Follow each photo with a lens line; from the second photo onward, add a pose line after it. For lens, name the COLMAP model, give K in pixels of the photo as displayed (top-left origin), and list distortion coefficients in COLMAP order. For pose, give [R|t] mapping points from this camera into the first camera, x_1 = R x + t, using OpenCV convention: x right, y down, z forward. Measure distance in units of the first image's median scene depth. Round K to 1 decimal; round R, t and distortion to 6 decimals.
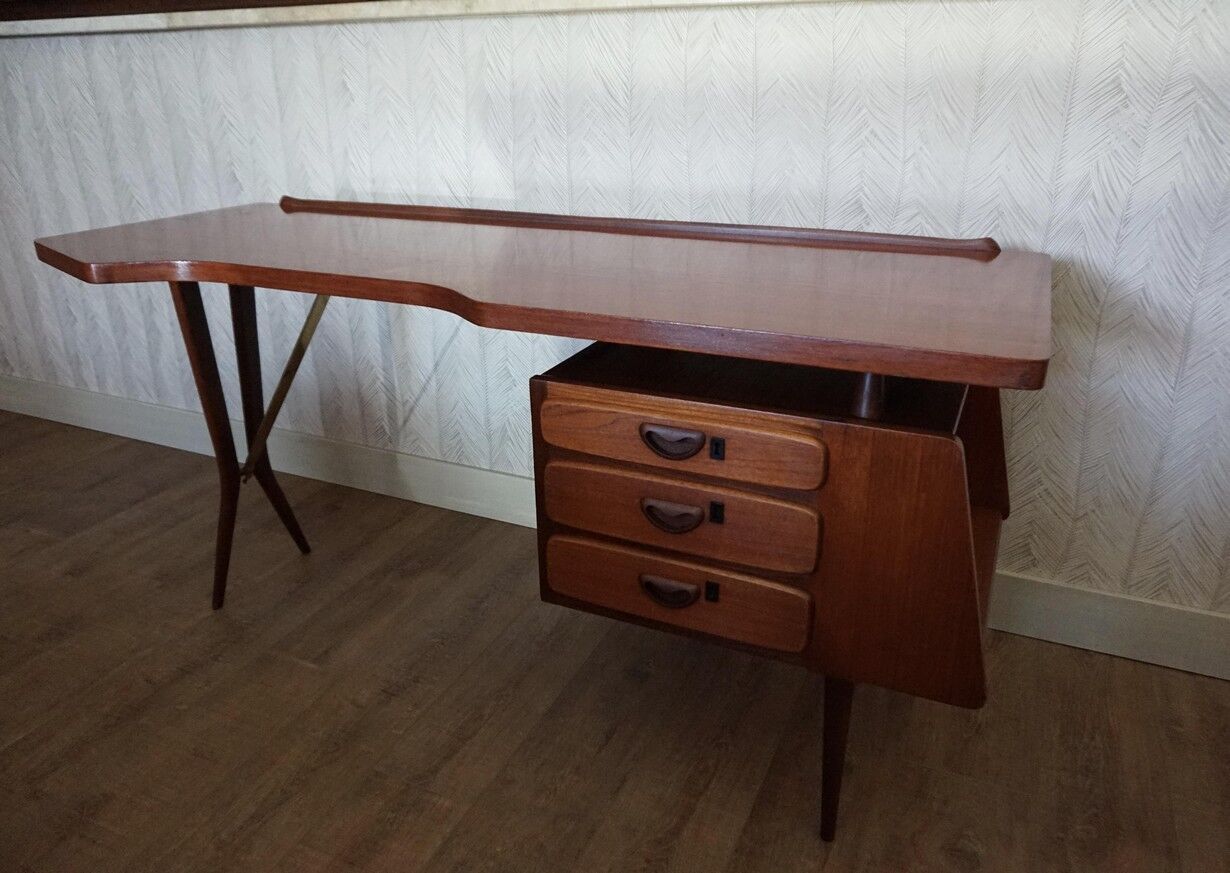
lens RADIAL K [[880.1, 0, 615.0], [0, 880.1, 436.5], [0, 0, 1]] dist [-0.022653, 0.007612]
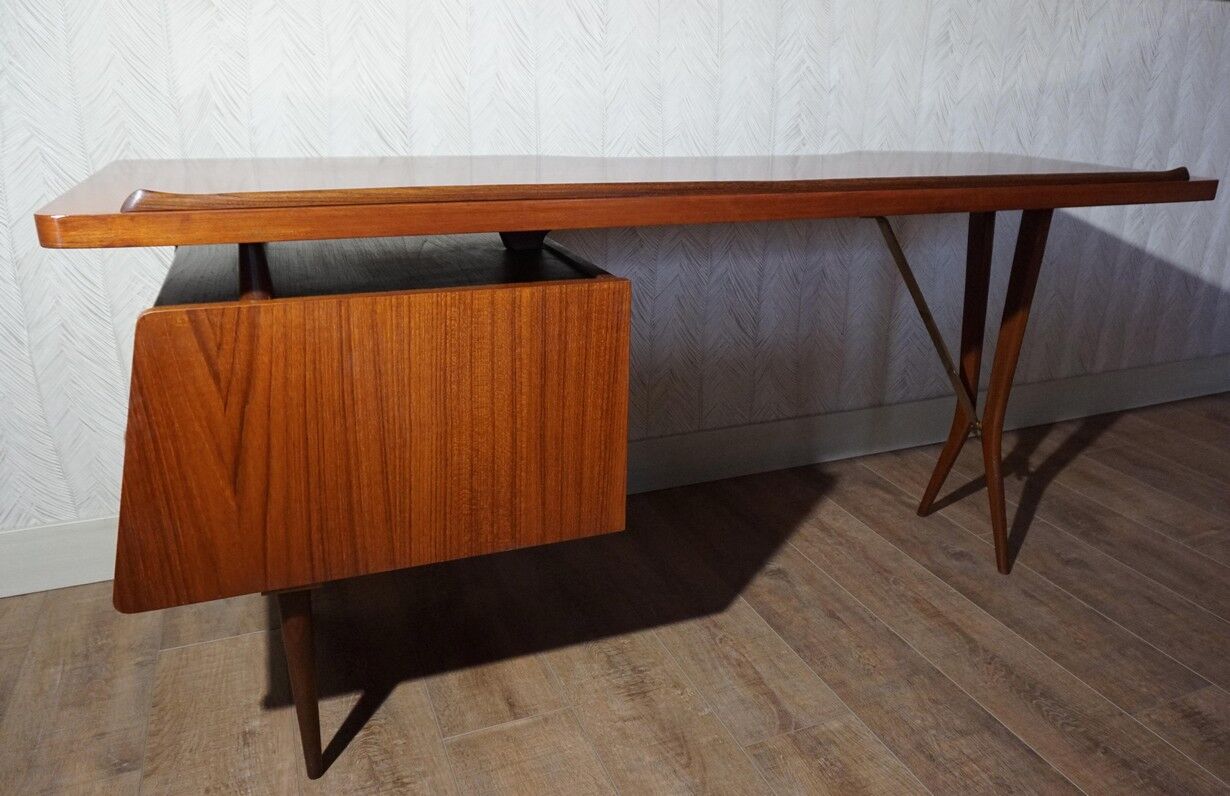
lens RADIAL K [[879.6, 0, 627.1], [0, 879.6, 397.7], [0, 0, 1]] dist [-0.021188, 0.001282]
pose [[0.671990, -0.225822, 0.705290, -0.912073], [0.258057, 0.964086, 0.062811, -0.049680], [-0.694144, 0.139796, 0.706131, 0.406887]]
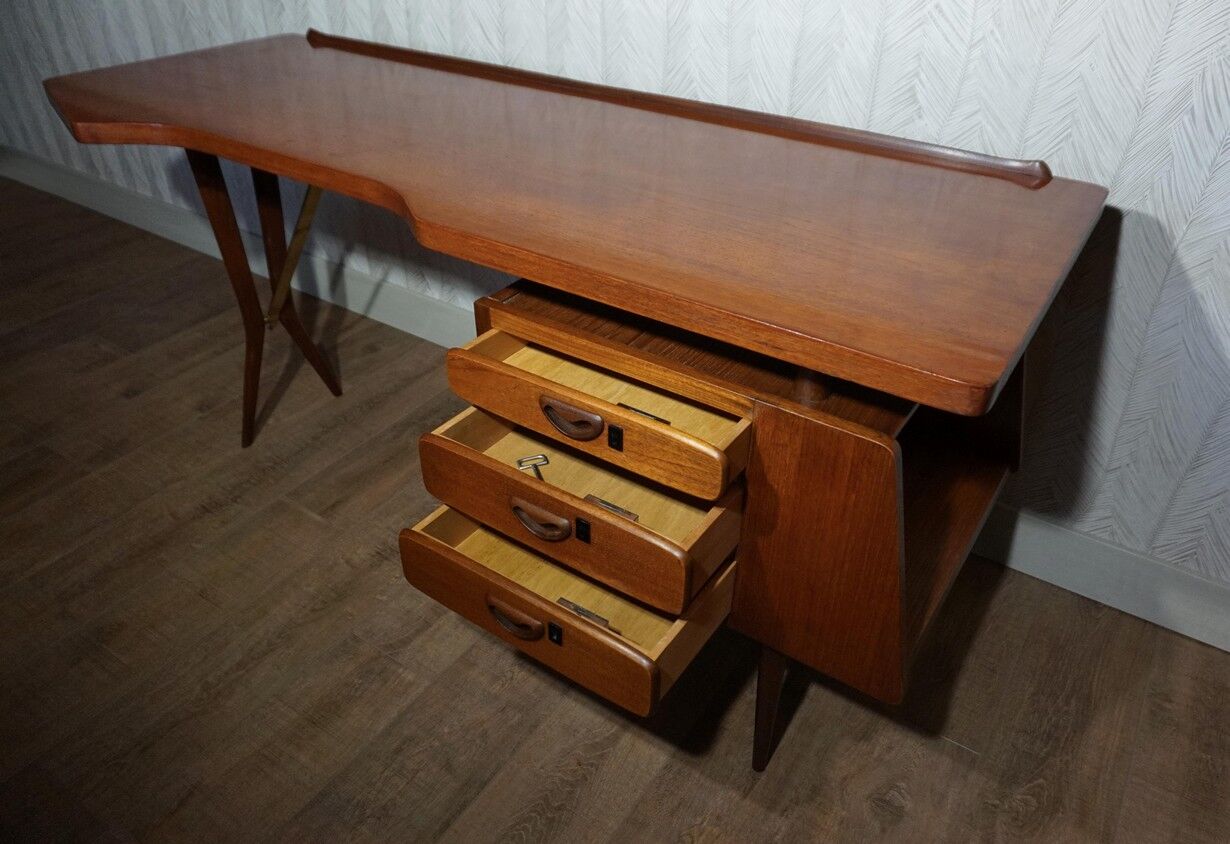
lens RADIAL K [[873.2, 0, 621.5], [0, 873.2, 426.4], [0, 0, 1]] dist [-0.043040, 0.038446]
pose [[0.986973, 0.108089, -0.119164, 0.147929], [-0.079502, 0.971608, 0.222840, -0.126296], [0.139867, -0.210464, 0.967544, 0.077373]]
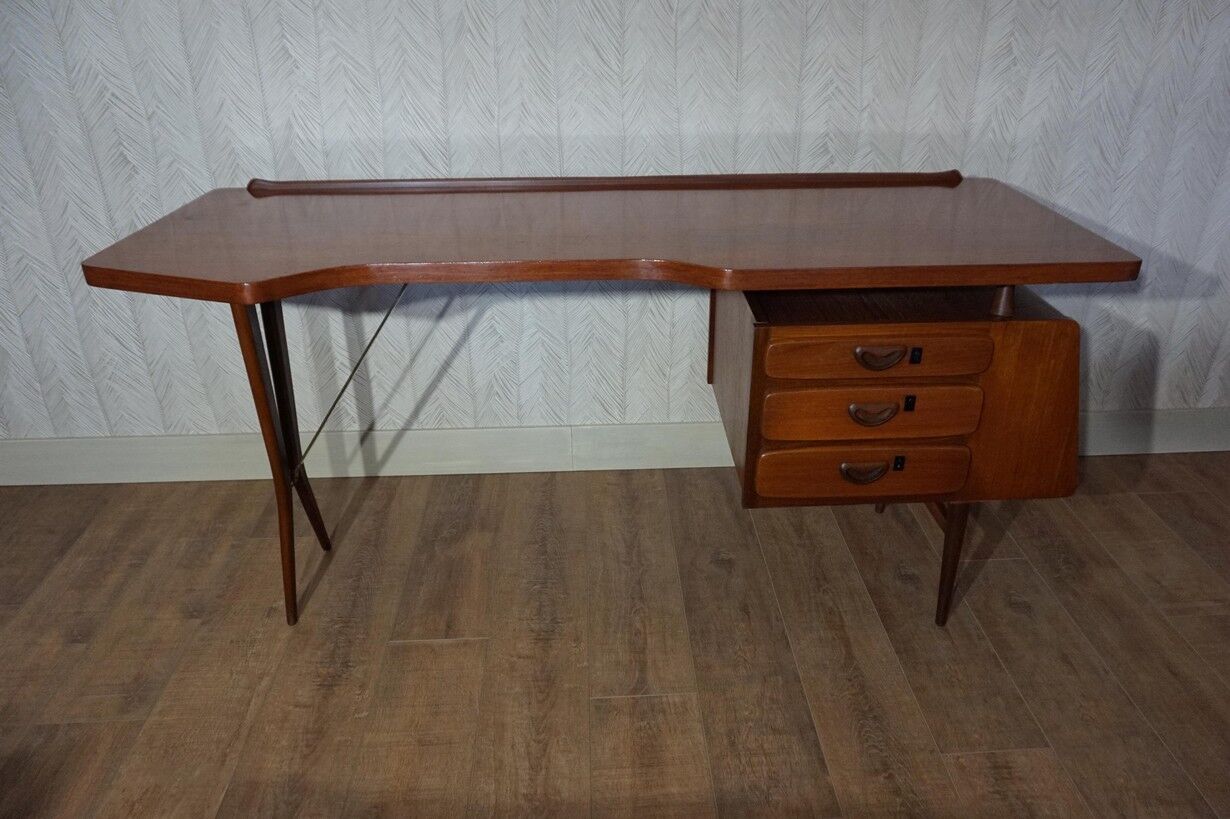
lens RADIAL K [[893.1, 0, 634.1], [0, 893.1, 436.1], [0, 0, 1]] dist [-0.022104, 0.008732]
pose [[0.884157, -0.213100, 0.415759, -0.637092], [0.172544, 0.975942, 0.133292, -0.090760], [-0.434161, -0.046114, 0.899654, -0.033242]]
